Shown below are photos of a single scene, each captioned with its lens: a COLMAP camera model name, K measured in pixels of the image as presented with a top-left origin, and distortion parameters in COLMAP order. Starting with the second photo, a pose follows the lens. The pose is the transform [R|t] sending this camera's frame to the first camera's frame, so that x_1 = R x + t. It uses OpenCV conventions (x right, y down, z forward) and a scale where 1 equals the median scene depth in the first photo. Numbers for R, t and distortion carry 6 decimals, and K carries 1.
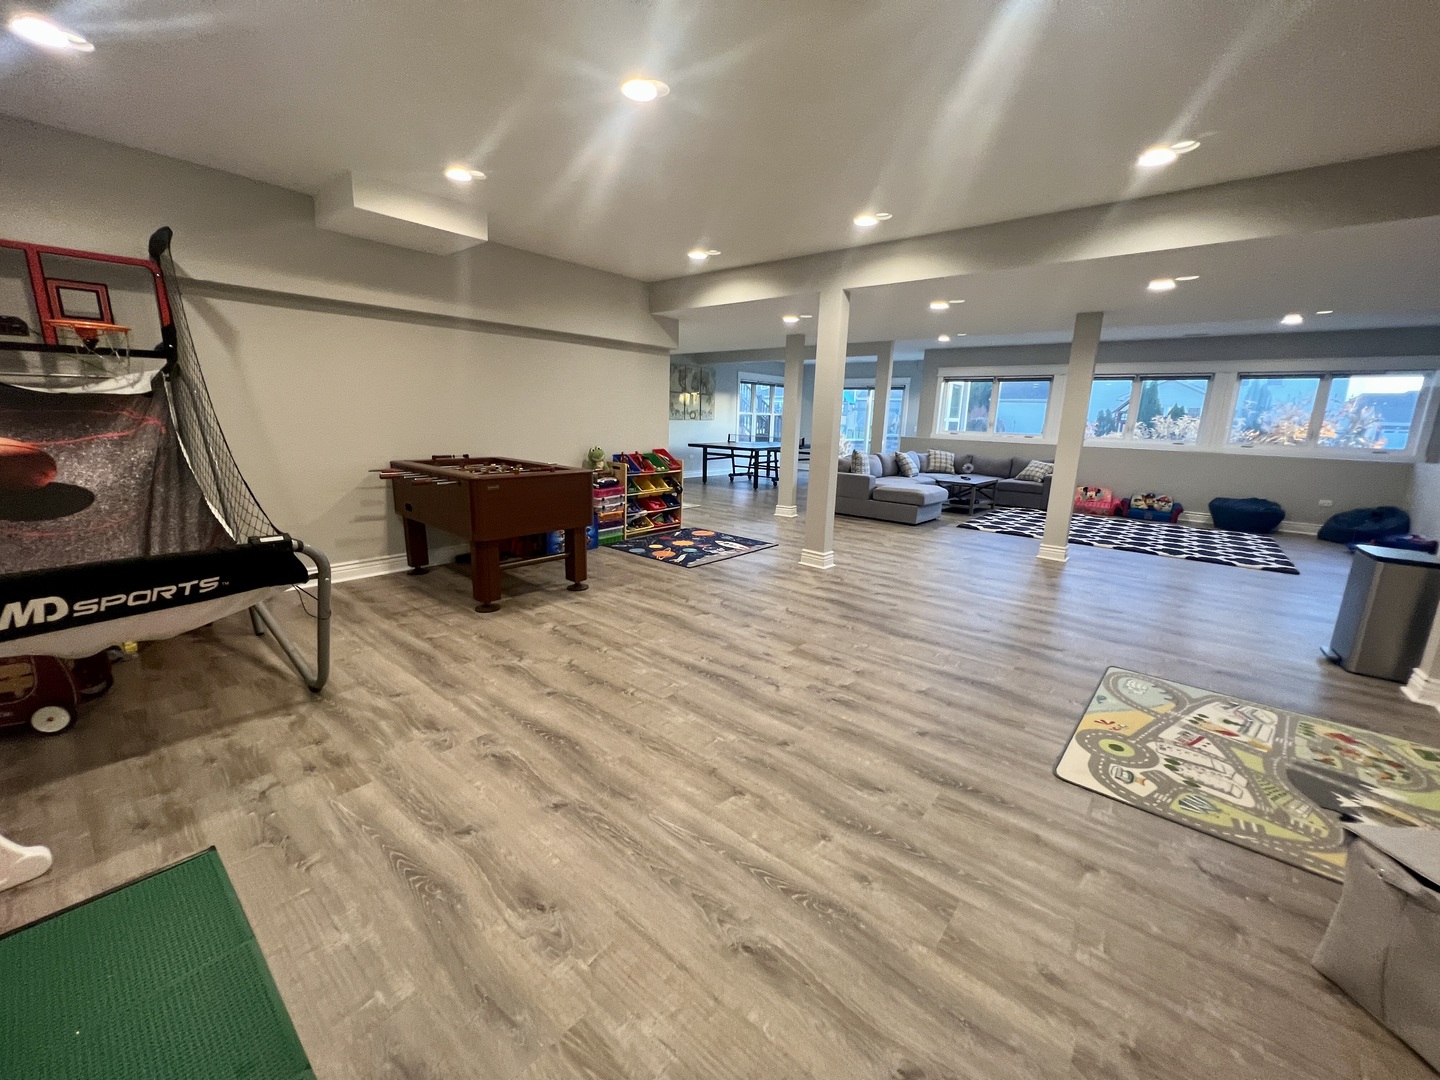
lens RADIAL K [[578.4, 0, 718.6], [0, 578.4, 536.7], [0, 0, 1]] dist [-0.000422, -0.000100]
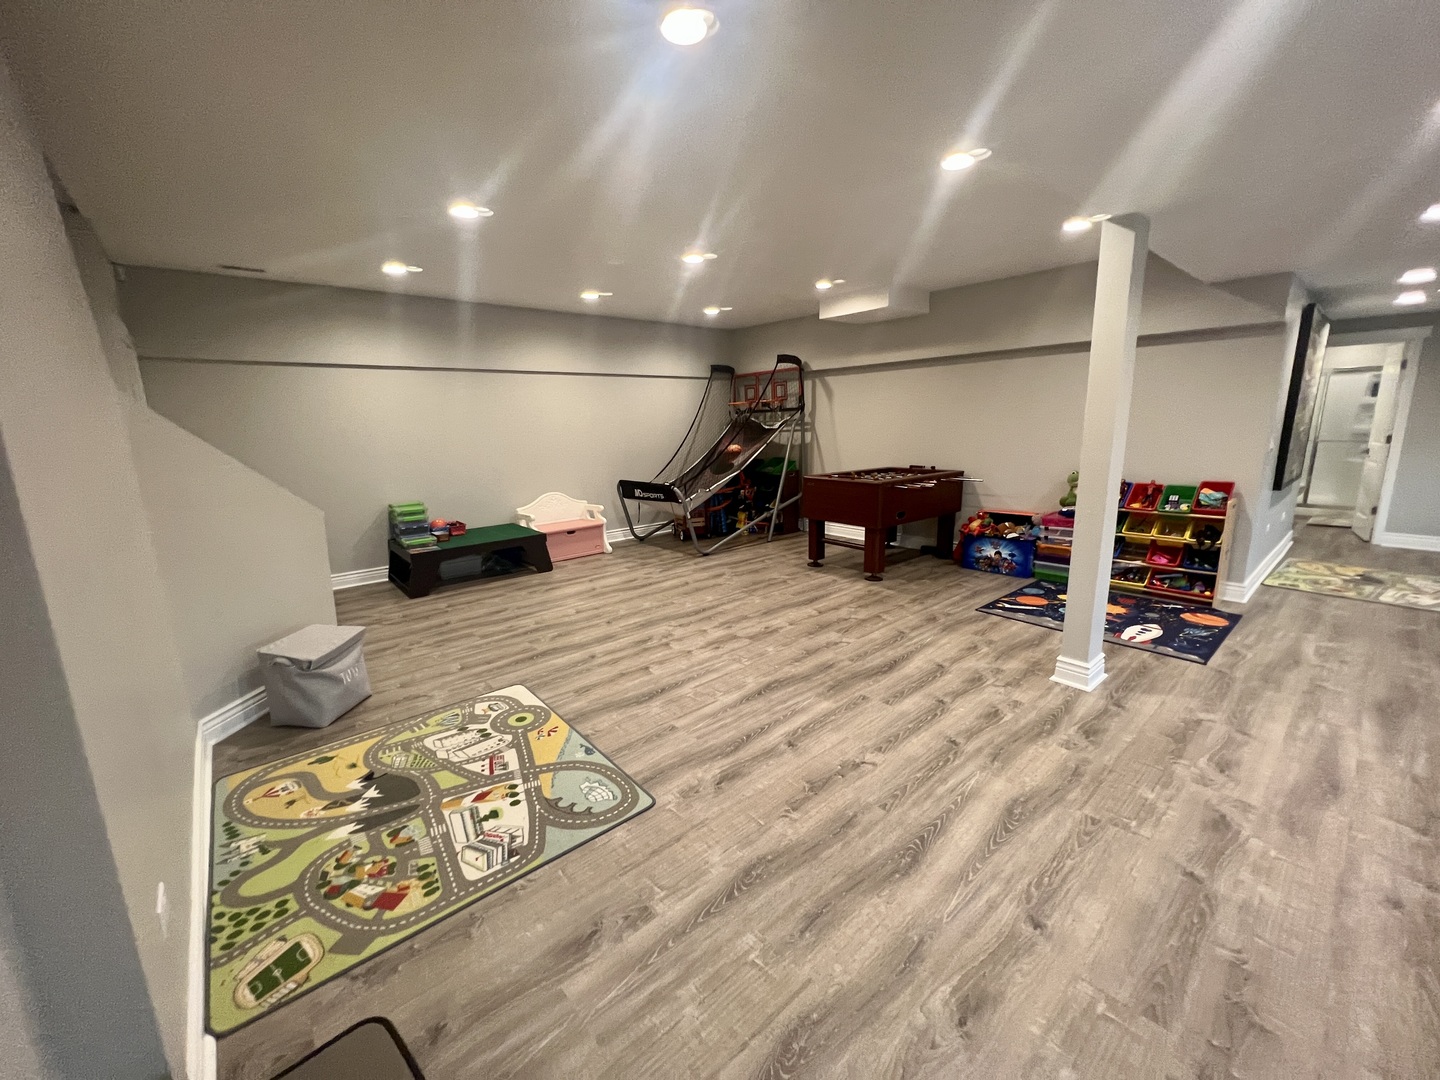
lens RADIAL K [[578.4, 0, 724.9], [0, 578.4, 543.0], [0, 0, 1]] dist [-0.000422, -0.000100]
pose [[-0.153771, 0.181838, -0.971231, 1.573377], [-0.186088, 0.960004, 0.209199, -0.290051], [0.970426, 0.212903, -0.113783, 1.341146]]
